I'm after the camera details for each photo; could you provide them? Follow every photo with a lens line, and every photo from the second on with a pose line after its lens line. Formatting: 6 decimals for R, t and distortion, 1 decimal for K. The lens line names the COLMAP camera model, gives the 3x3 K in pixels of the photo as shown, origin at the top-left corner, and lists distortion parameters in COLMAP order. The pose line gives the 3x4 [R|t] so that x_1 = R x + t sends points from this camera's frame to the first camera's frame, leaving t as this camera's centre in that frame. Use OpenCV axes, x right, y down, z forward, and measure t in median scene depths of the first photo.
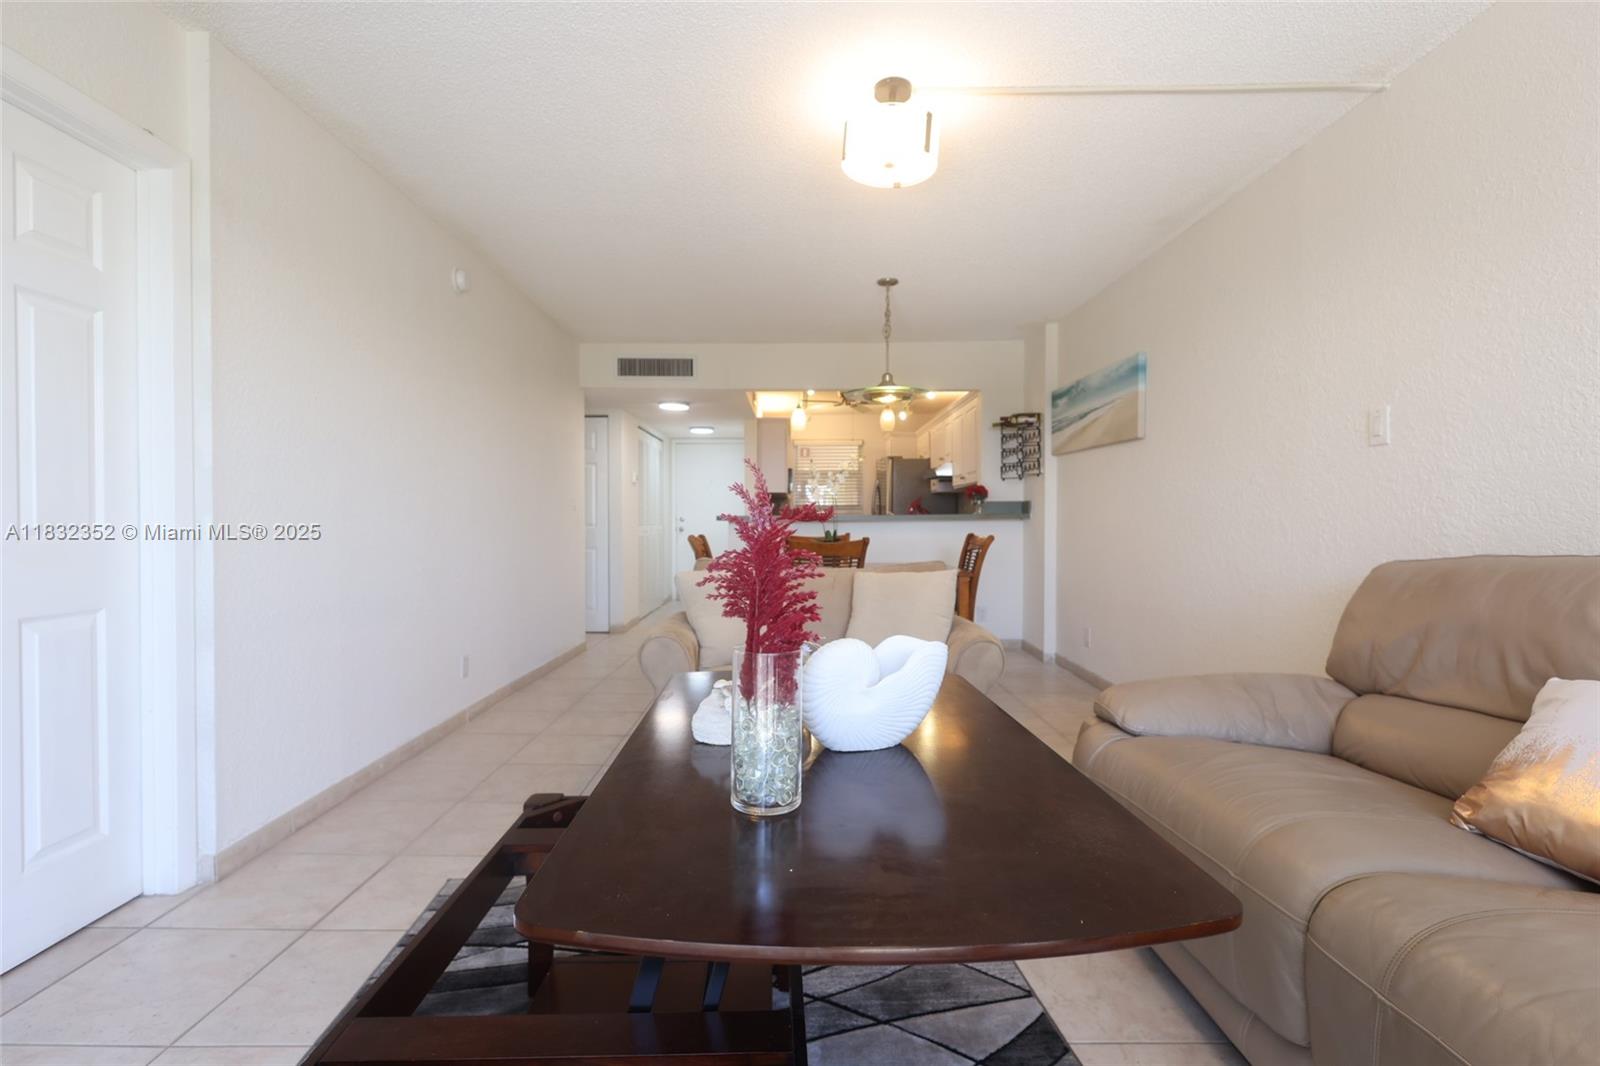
lens RADIAL K [[738.1, 0, 798.7], [0, 738.1, 534.6], [0, 0, 1]] dist [0.000403, 0.000284]
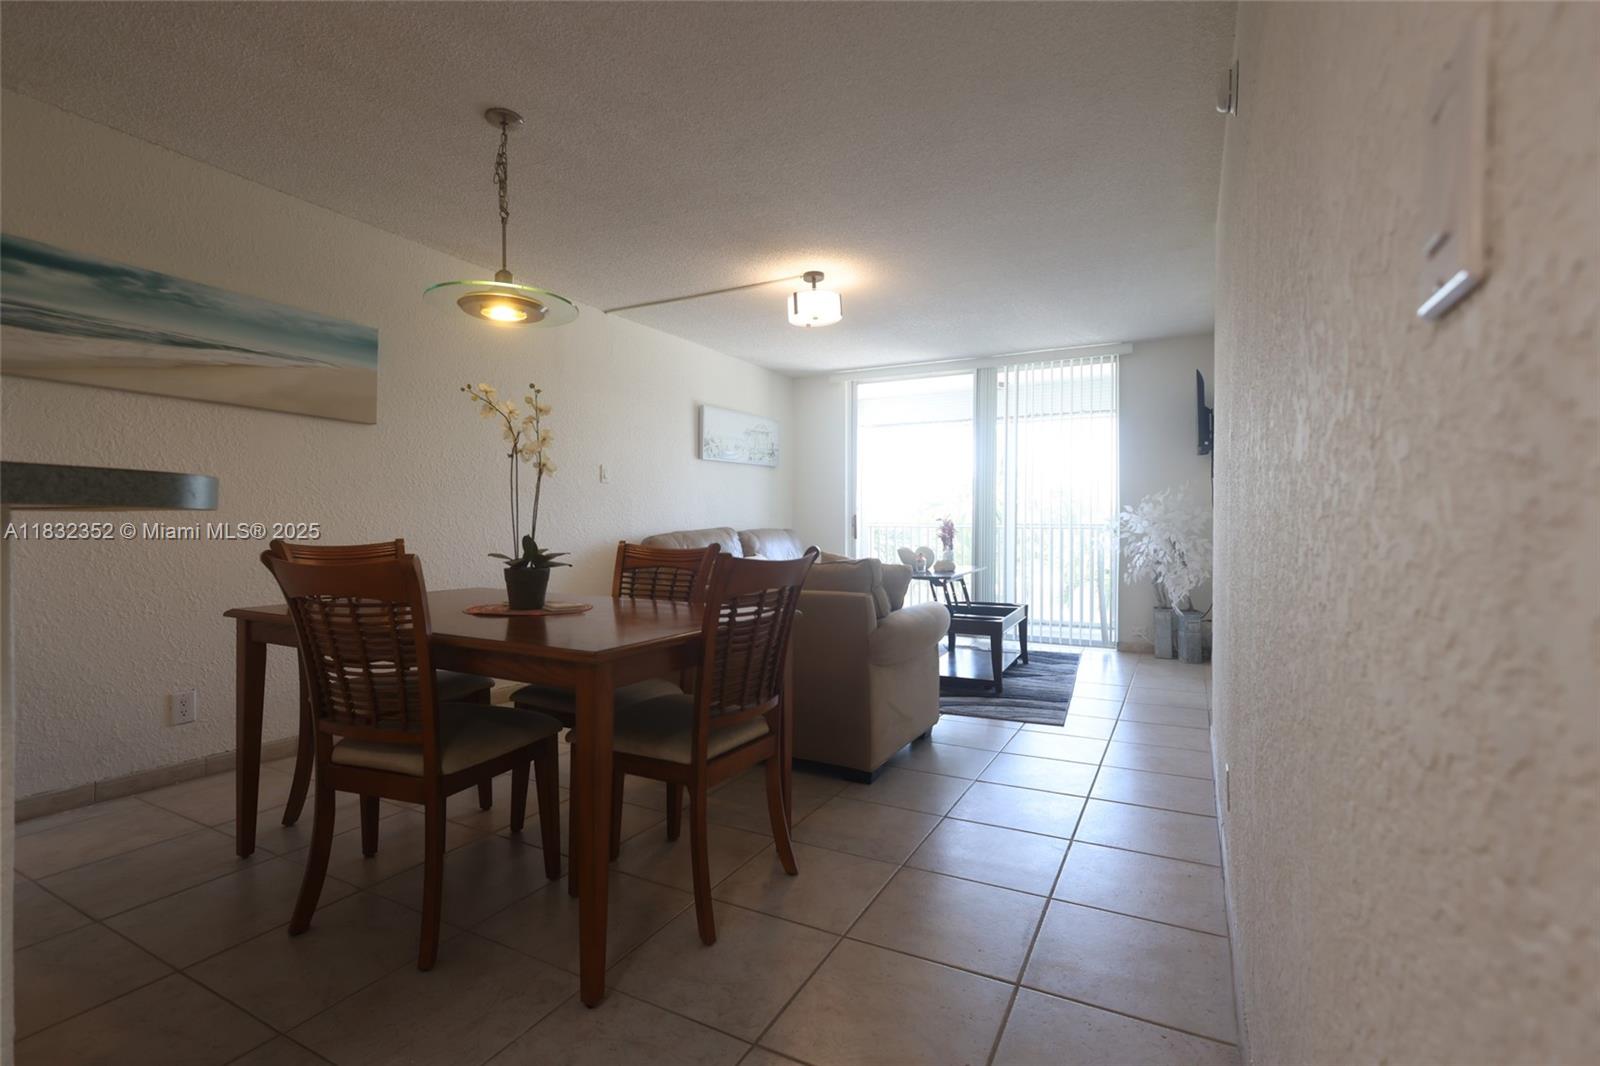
lens RADIAL K [[738.1, 0, 798.2], [0, 738.1, 528.4], [0, 0, 1]] dist [0.000403, 0.000284]
pose [[-0.880628, -0.003761, 0.473793, -0.308122], [0.008567, 0.999679, 0.023858, -0.018129], [-0.473730, 0.025069, -0.880313, 1.174639]]
